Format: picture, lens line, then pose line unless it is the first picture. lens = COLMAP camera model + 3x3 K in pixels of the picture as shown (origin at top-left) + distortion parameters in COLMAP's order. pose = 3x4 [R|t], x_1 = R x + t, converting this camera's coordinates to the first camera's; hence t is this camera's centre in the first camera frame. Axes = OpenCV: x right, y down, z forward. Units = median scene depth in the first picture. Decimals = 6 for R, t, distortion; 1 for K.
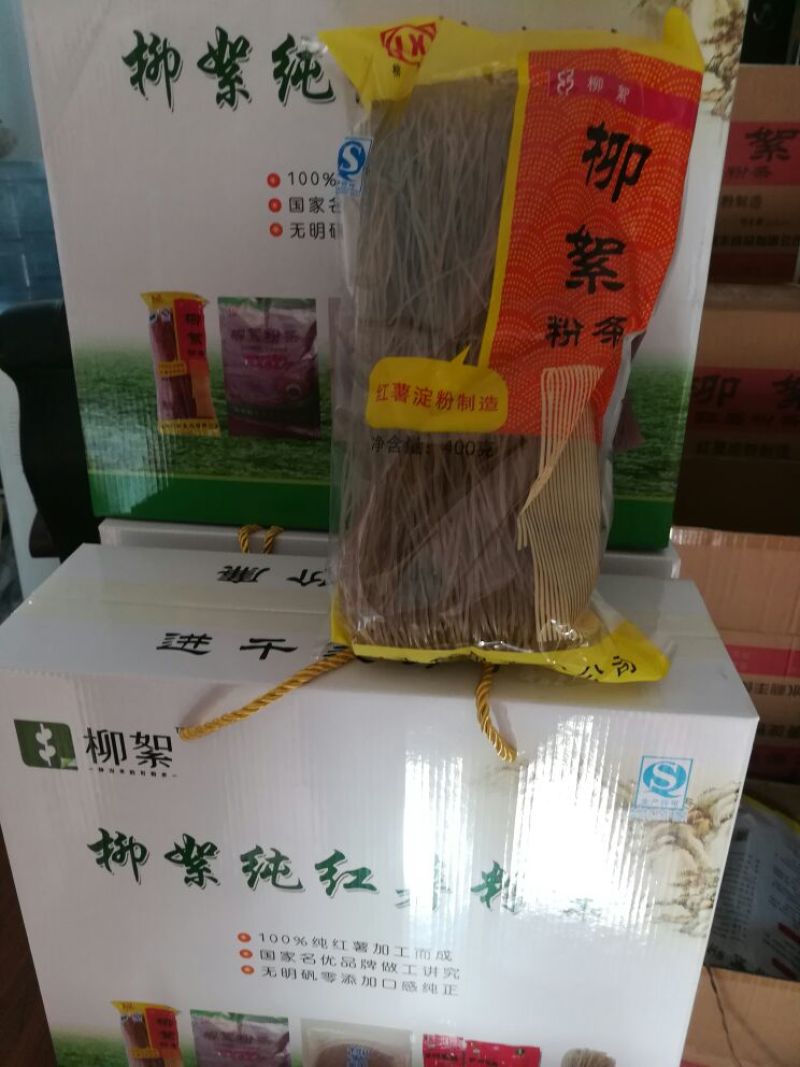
lens RADIAL K [[861.9, 0, 400.0], [0, 861.9, 533.5], [0, 0, 1]] dist [0.053678, -0.122731]
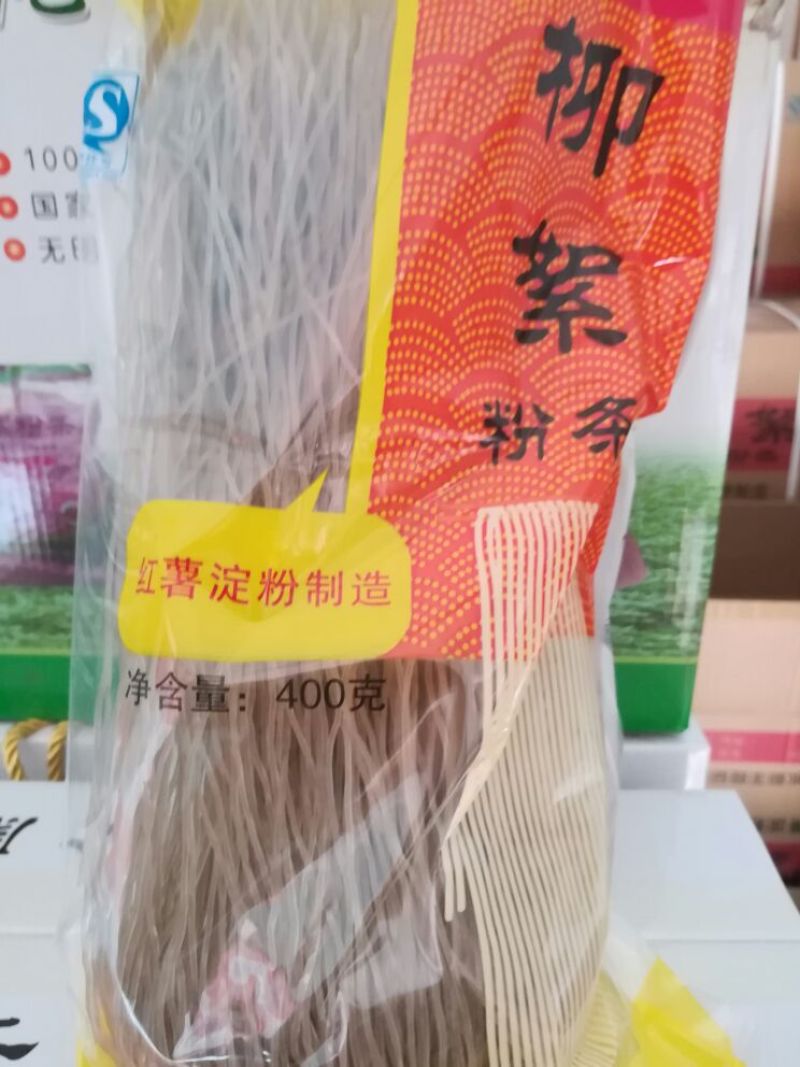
lens RADIAL K [[861.9, 0, 400.0], [0, 861.9, 533.5], [0, 0, 1]] dist [0.053678, -0.122731]
pose [[0.997276, -0.044356, 0.058937, 0.087620], [0.046006, 0.998578, -0.026948, -0.159660], [-0.057658, 0.029586, 0.997898, 0.494342]]
